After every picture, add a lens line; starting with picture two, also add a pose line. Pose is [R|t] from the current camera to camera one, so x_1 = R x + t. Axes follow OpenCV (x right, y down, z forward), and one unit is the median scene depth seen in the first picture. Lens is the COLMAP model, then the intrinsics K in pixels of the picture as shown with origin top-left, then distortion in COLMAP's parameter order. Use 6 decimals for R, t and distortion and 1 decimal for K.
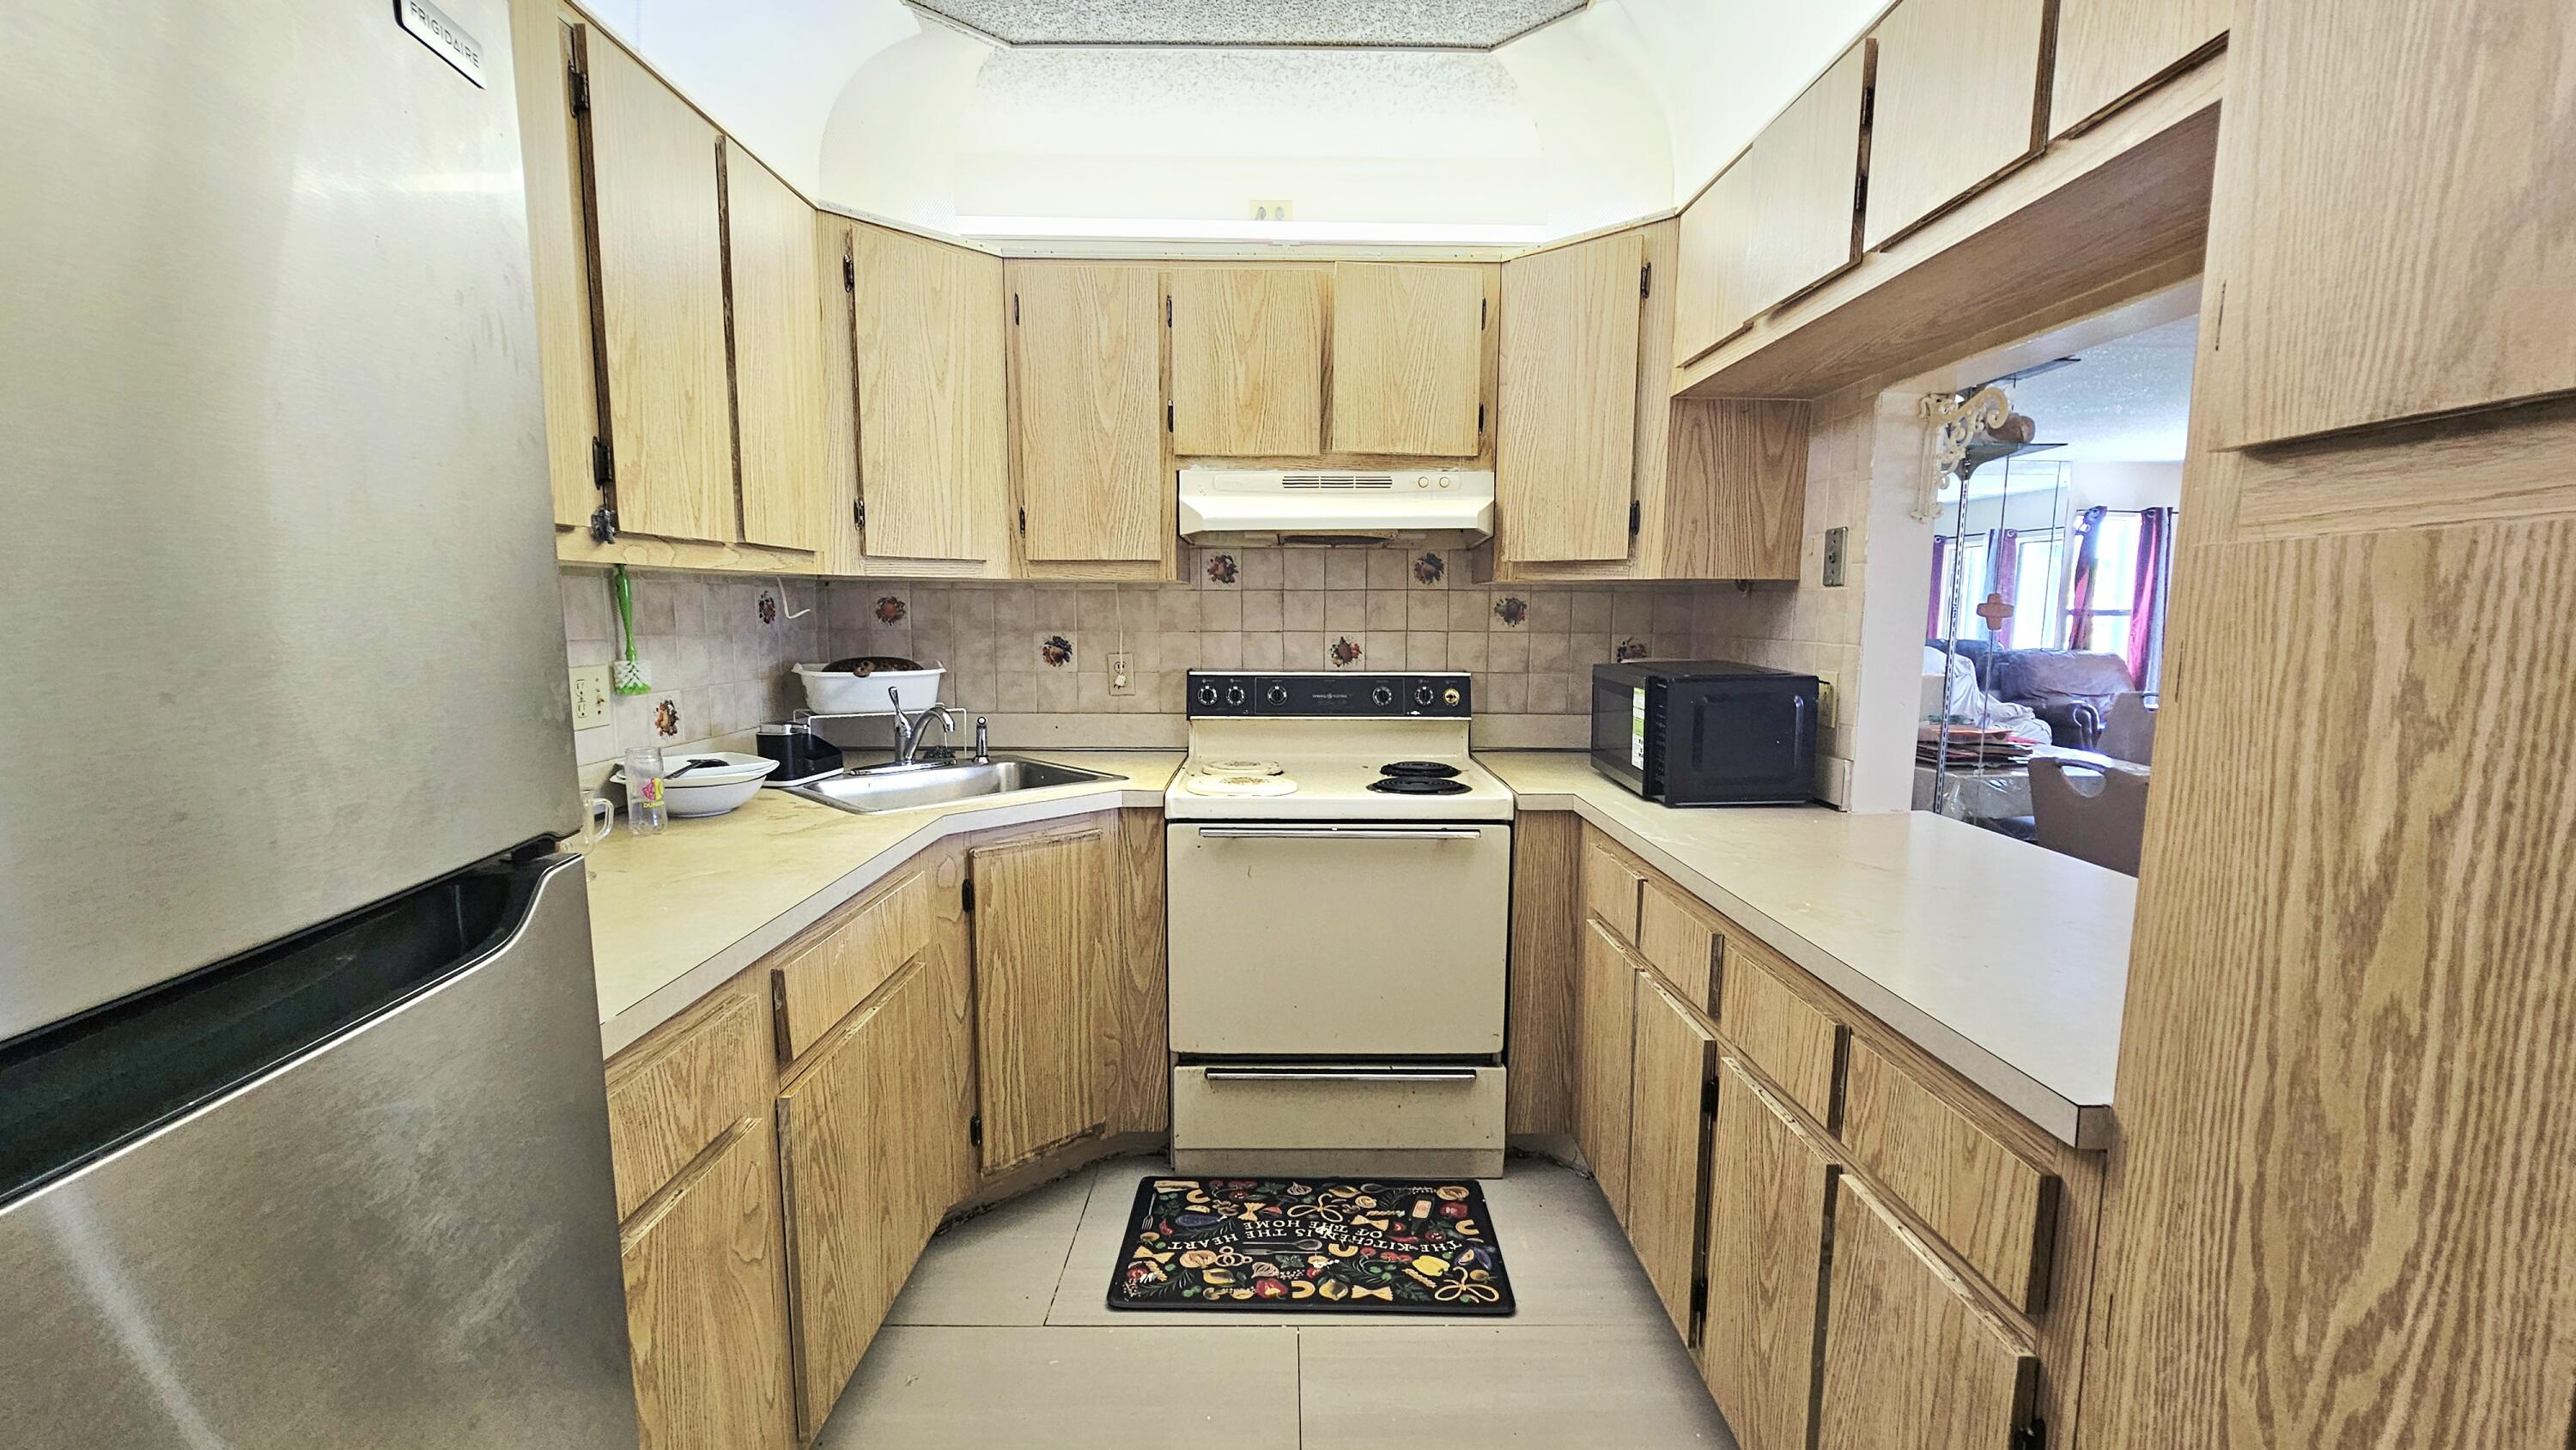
lens RADIAL K [[1035.1, 0, 1299.1], [0, 1035.1, 732.8], [0, 0, 1]] dist [-0.002311, 0.000789]
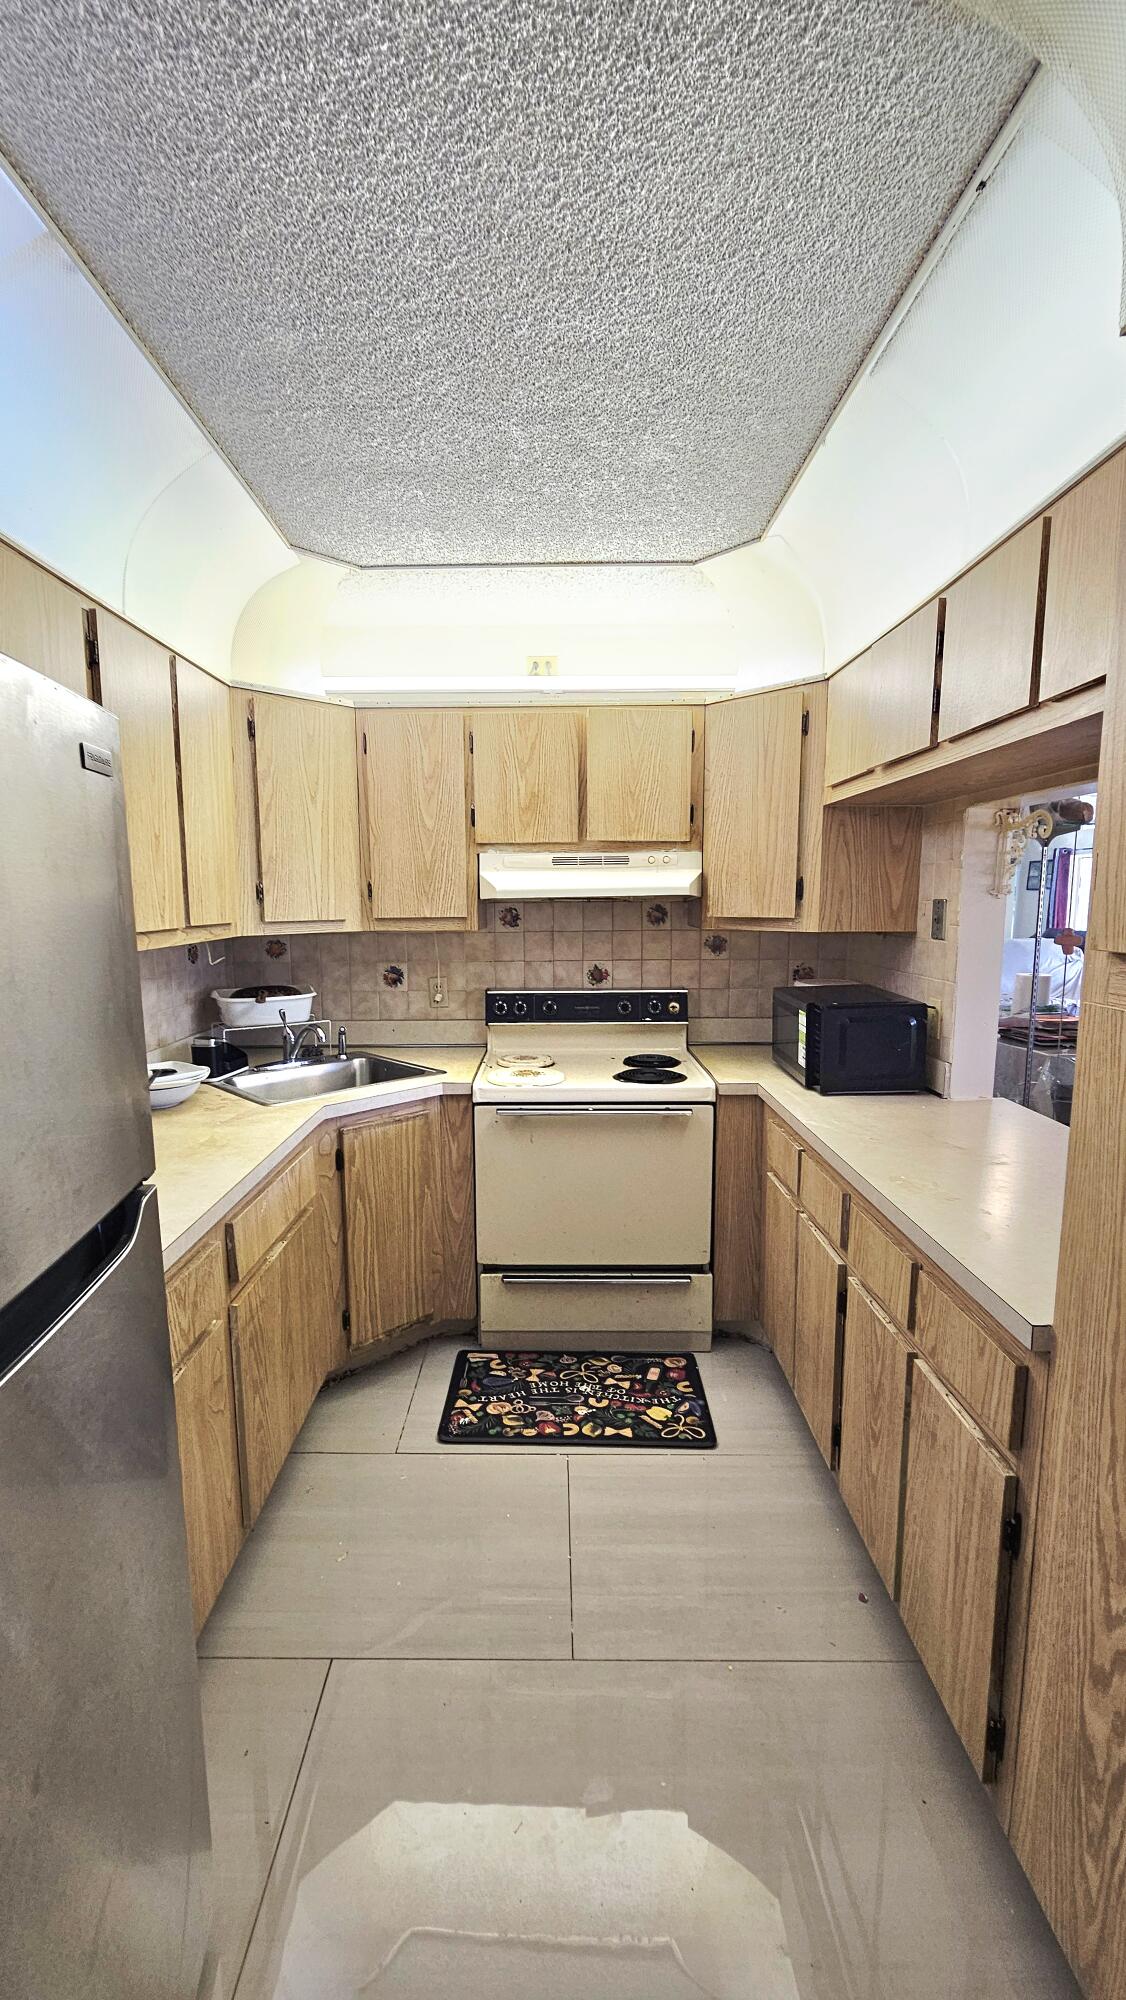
lens RADIAL K [[803.7, 0, 547.3], [0, 803.7, 998.3], [0, 0, 1]] dist [-0.002311, 0.000789]
pose [[0.999668, -0.009045, -0.024145, 0.002916], [0.009160, 0.999947, 0.004640, -0.070442], [0.024102, -0.004860, 0.999698, -0.121849]]
